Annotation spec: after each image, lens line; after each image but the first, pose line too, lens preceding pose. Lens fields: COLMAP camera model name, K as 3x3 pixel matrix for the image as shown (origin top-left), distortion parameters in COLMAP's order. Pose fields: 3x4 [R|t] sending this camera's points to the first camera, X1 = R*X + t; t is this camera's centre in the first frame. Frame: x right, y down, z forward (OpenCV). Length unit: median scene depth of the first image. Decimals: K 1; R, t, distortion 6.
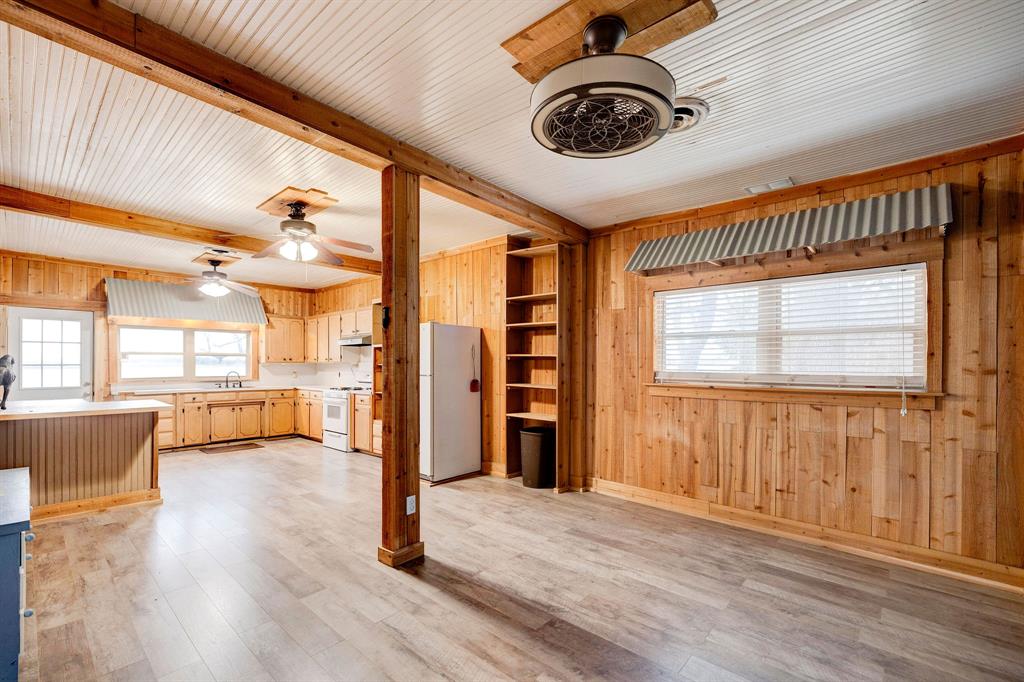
lens RADIAL K [[436.3, 0, 498.5], [0, 436.3, 360.0], [0, 0, 1]] dist [-0.000438, -0.000551]
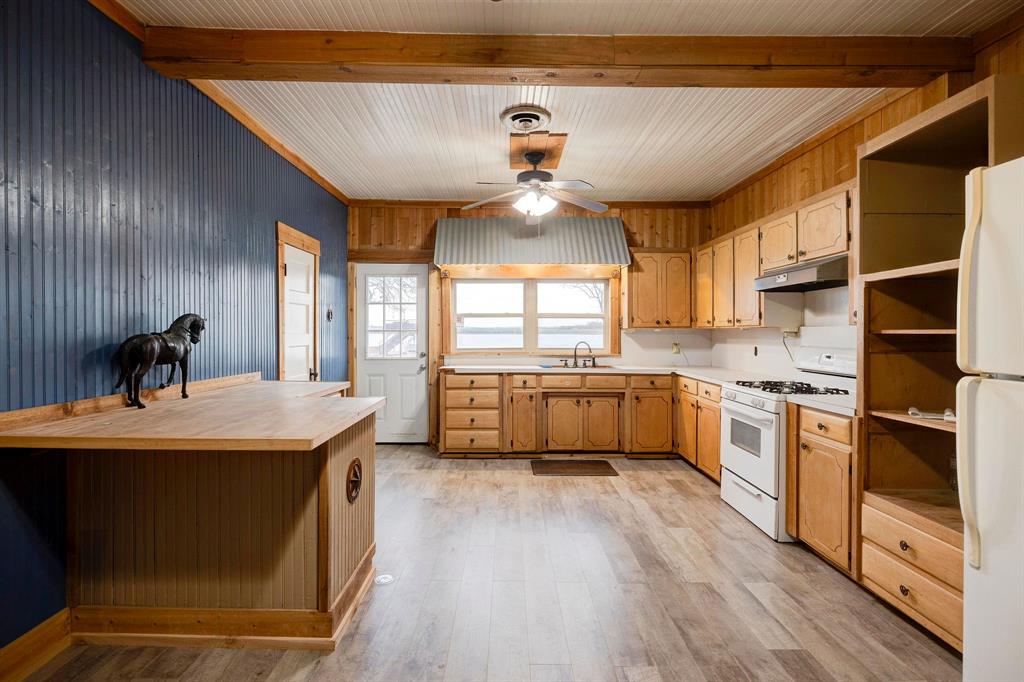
lens RADIAL K [[485.5, 0, 506.4], [0, 485.5, 333.1], [0, 0, 1]] dist [-0.009820, -0.000141]
pose [[0.683572, 0.005514, -0.729862, -0.169963], [0.003502, 0.999935, 0.010834, 0.005609], [0.729875, -0.009962, 0.683508, 0.449185]]
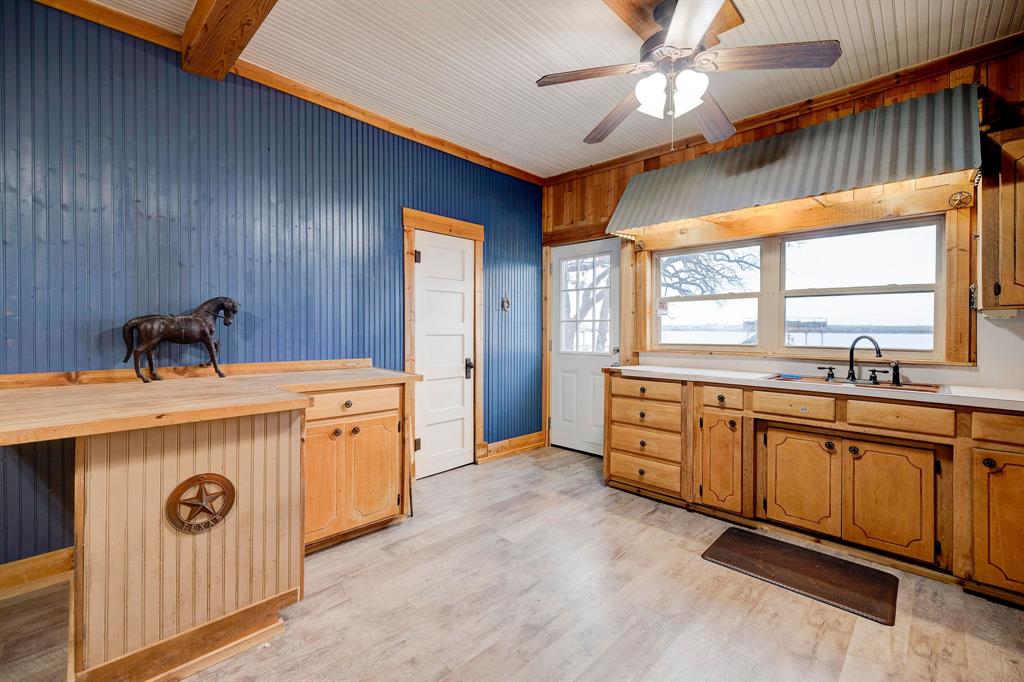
lens RADIAL K [[436.3, 0, 496.7], [0, 436.3, 331.8], [0, 0, 1]] dist [-0.000438, -0.000551]
pose [[-0.031761, 0.008070, -0.999463, -0.261257], [0.003811, 0.999961, 0.007952, 0.019680], [0.999488, -0.003557, -0.031790, 0.751427]]
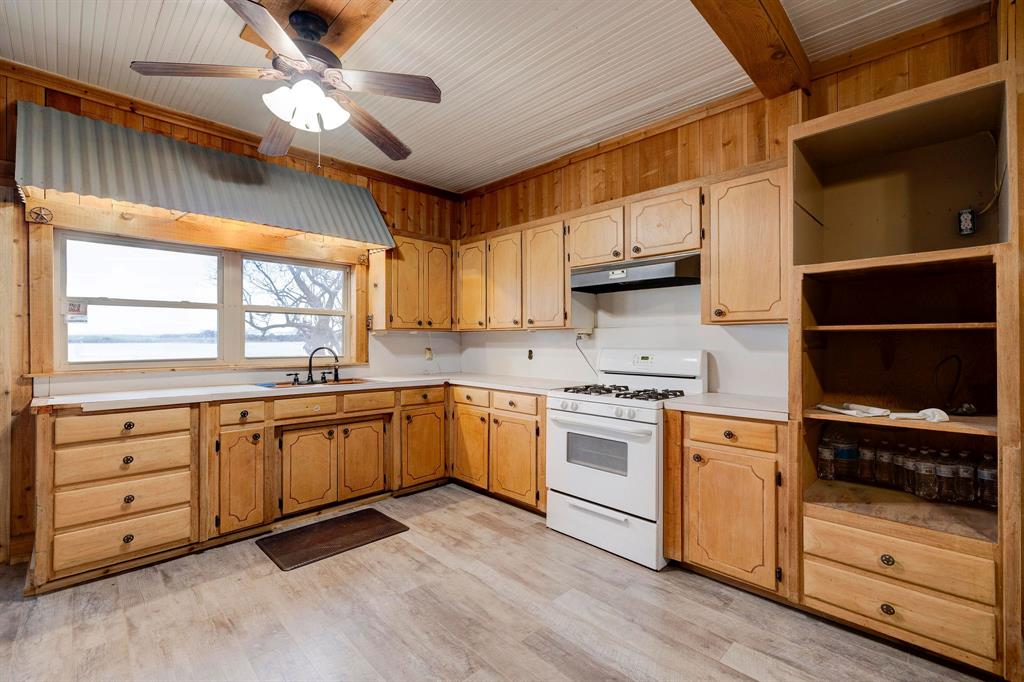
lens RADIAL K [[436.3, 0, 512.6], [0, 436.3, 338.7], [0, 0, 1]] dist [-0.000438, -0.000551]
pose [[0.999414, 0.004846, -0.033877, -0.411899], [-0.004741, 0.999984, 0.003166, 0.015791], [0.033891, -0.003003, 0.999421, 0.572051]]
